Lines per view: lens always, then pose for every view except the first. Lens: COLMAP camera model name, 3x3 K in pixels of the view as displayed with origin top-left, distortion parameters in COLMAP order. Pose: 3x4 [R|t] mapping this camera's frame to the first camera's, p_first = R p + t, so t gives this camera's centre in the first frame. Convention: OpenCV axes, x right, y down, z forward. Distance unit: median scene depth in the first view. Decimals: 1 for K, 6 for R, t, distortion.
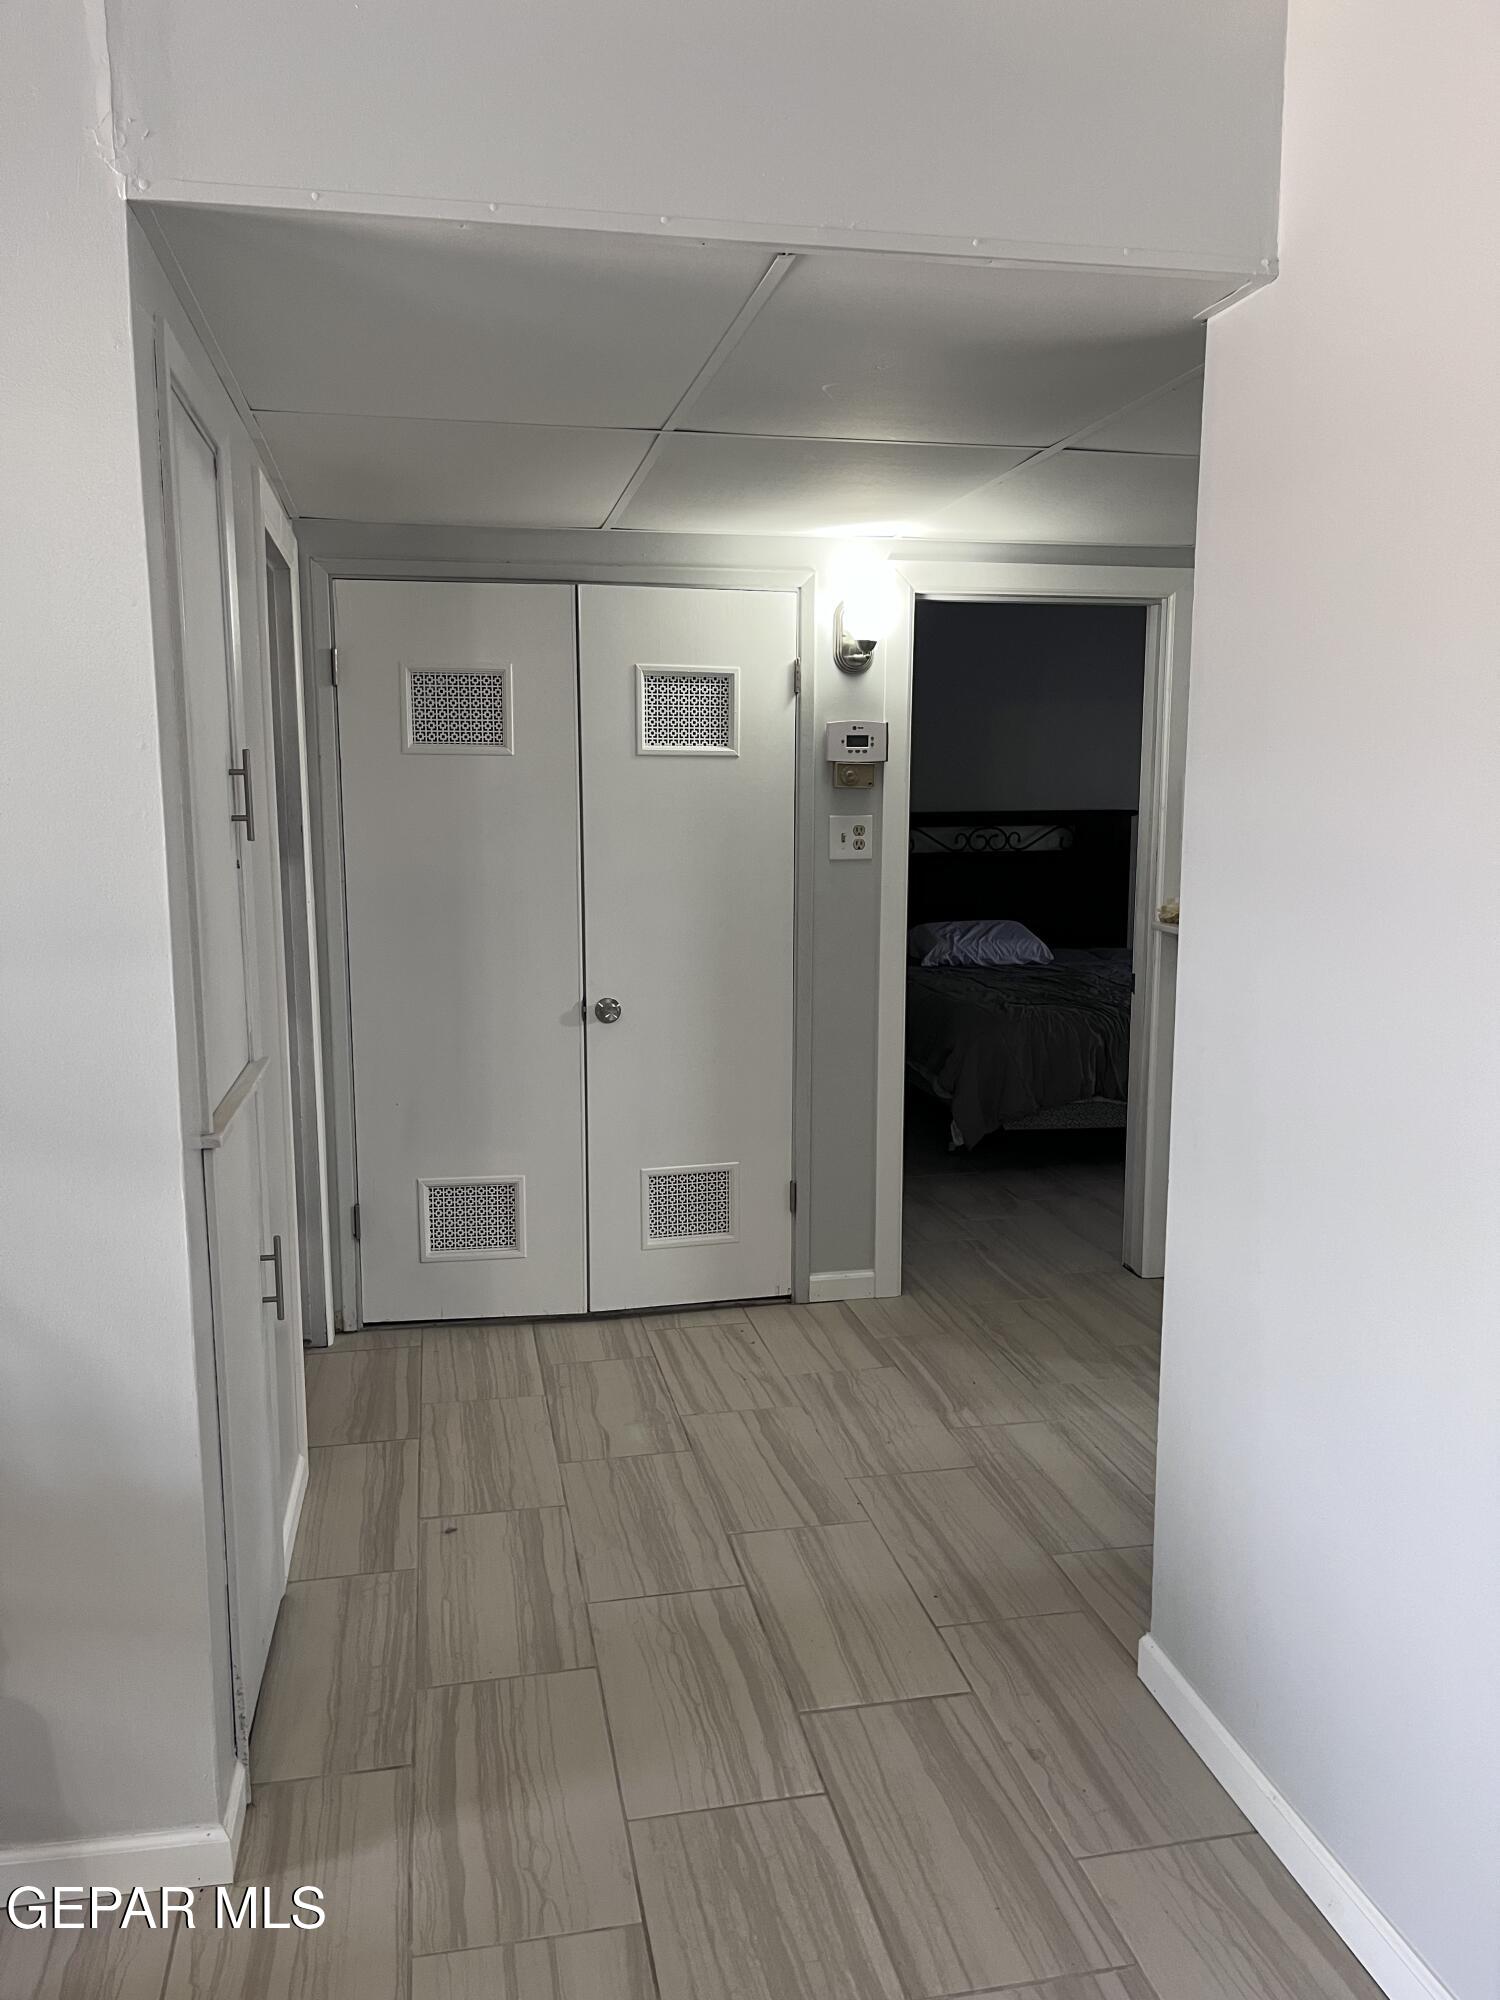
lens RADIAL K [[1511.7, 0, 747.3], [0, 1511.7, 1004.0], [0, 0, 1]] dist [0.024212, 0.003223]
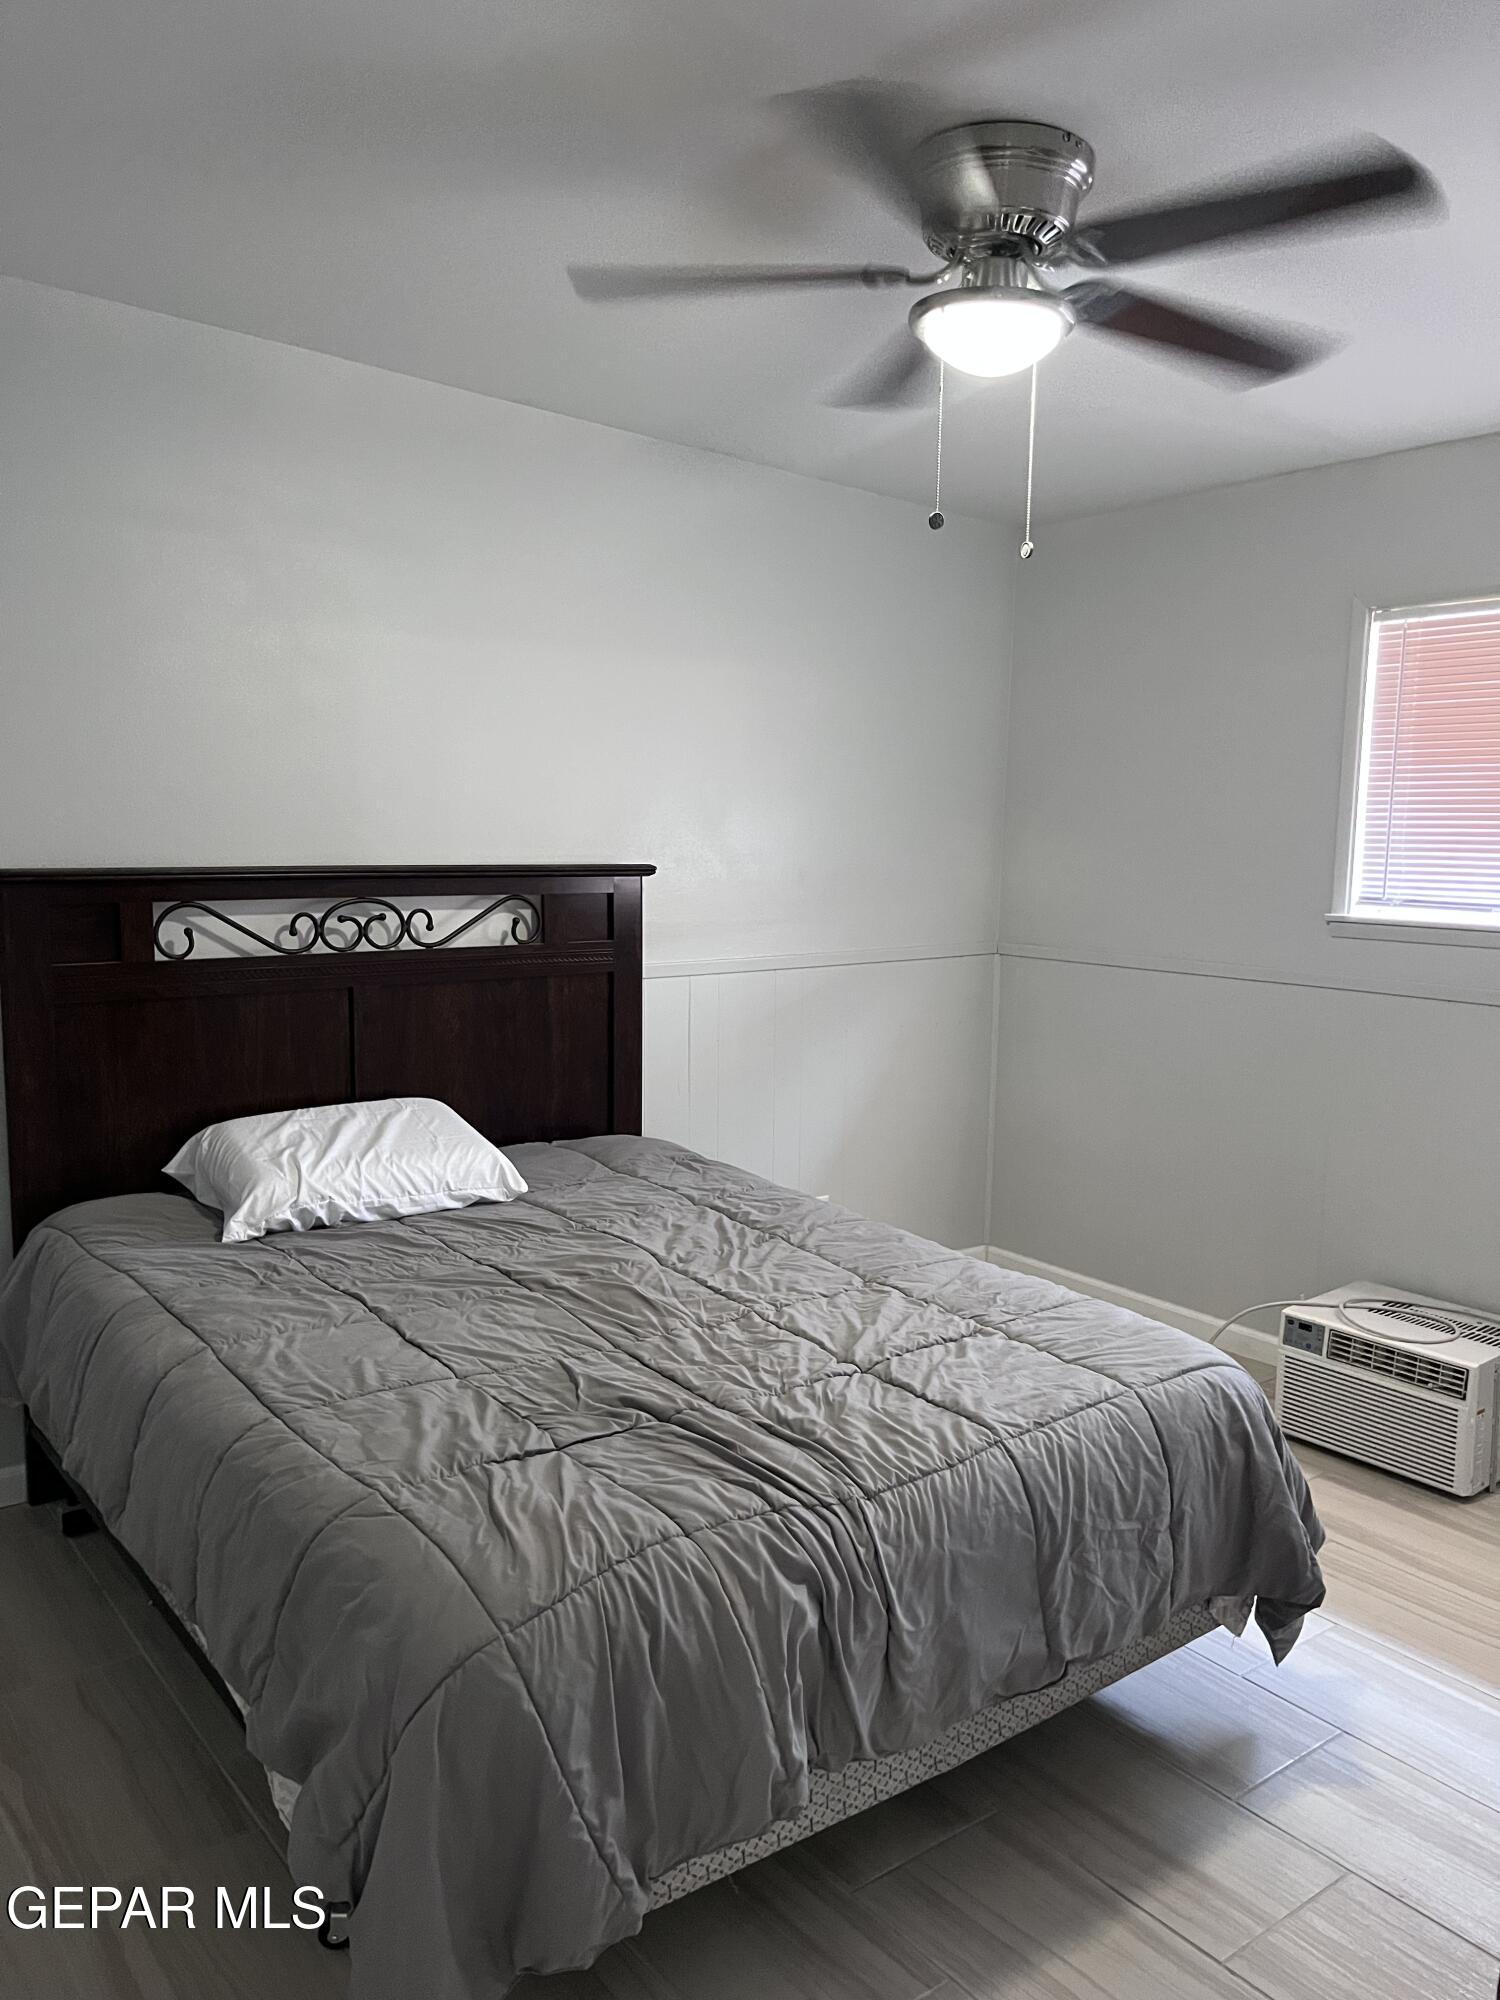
lens RADIAL K [[1511.7, 0, 752.7], [0, 1511.7, 1003.8], [0, 0, 1]] dist [0.024212, 0.003223]
pose [[0.904629, -0.040709, 0.424252, 0.070443], [0.049476, 0.998729, -0.009664, -0.076103], [-0.423319, 0.029732, 0.905493, 0.541568]]
